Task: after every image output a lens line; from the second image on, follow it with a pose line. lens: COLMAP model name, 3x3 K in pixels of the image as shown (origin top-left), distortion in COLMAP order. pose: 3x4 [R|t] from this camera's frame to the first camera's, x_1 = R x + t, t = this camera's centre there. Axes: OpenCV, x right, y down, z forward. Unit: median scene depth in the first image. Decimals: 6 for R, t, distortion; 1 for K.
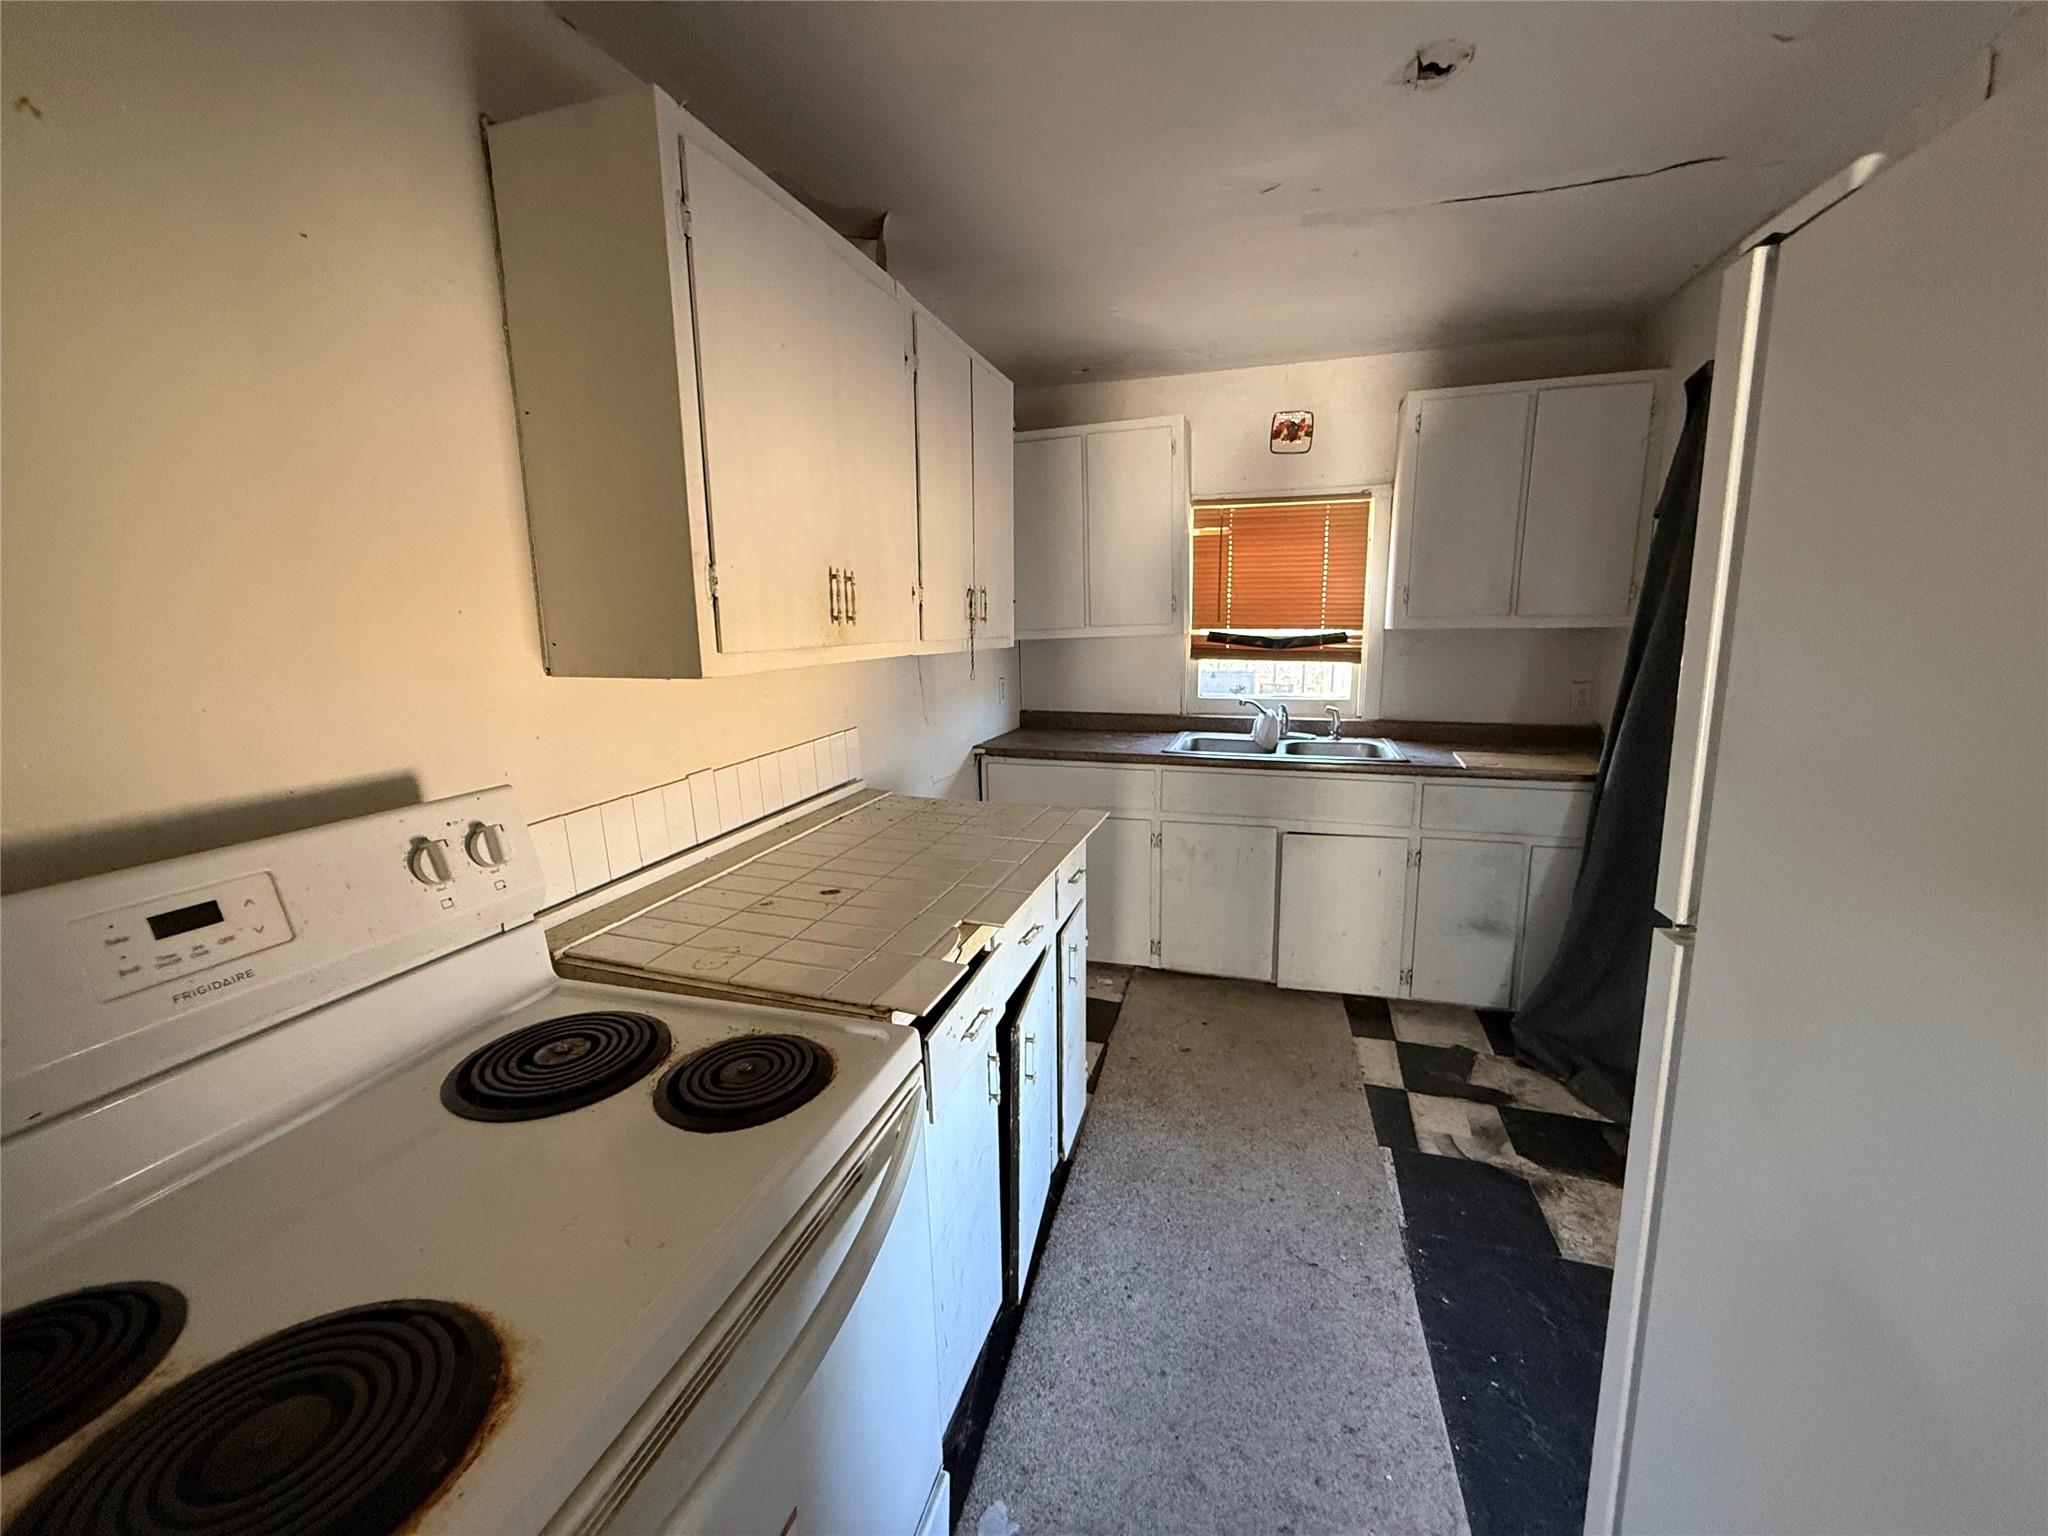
lens RADIAL K [[819.1, 0, 1024.0], [0, 819.1, 768.0], [0, 0, 1]] dist [-0.000184, -0.000013]
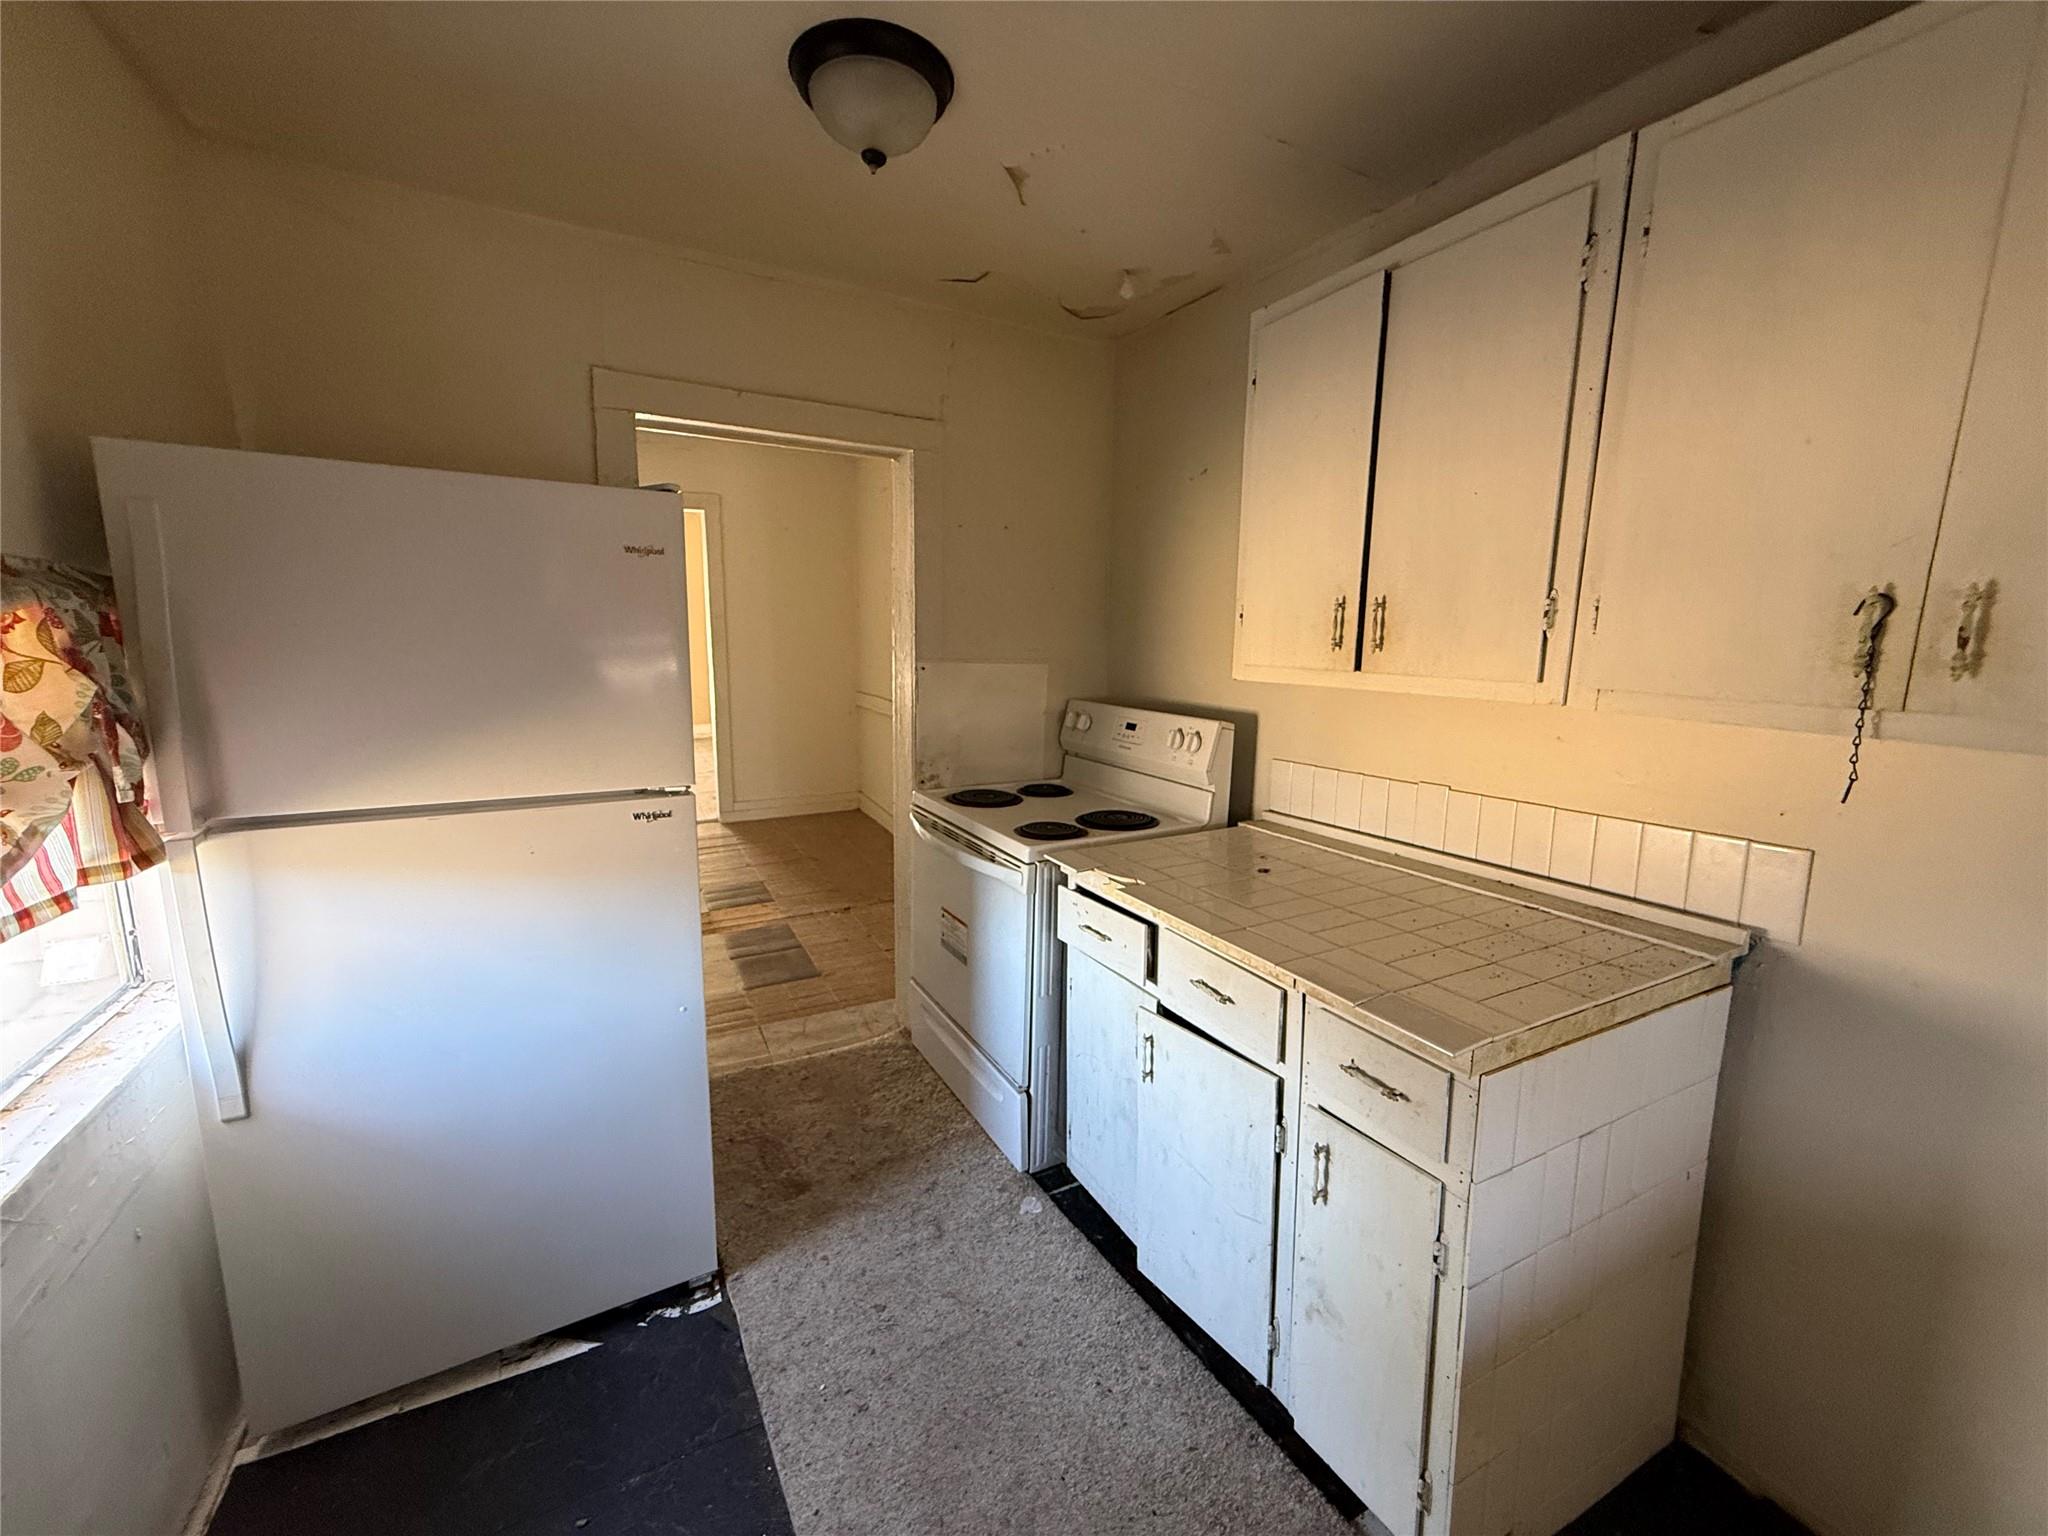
lens RADIAL K [[819.1, 0, 1024.0], [0, 819.1, 768.0], [0, 0, 1]] dist [-0.000184, -0.000013]
pose [[-0.700016, 0.129735, -0.702244, 0.380392], [-0.126774, 0.945165, 0.300985, -0.140097], [0.702784, 0.299721, -0.645183, 0.678124]]
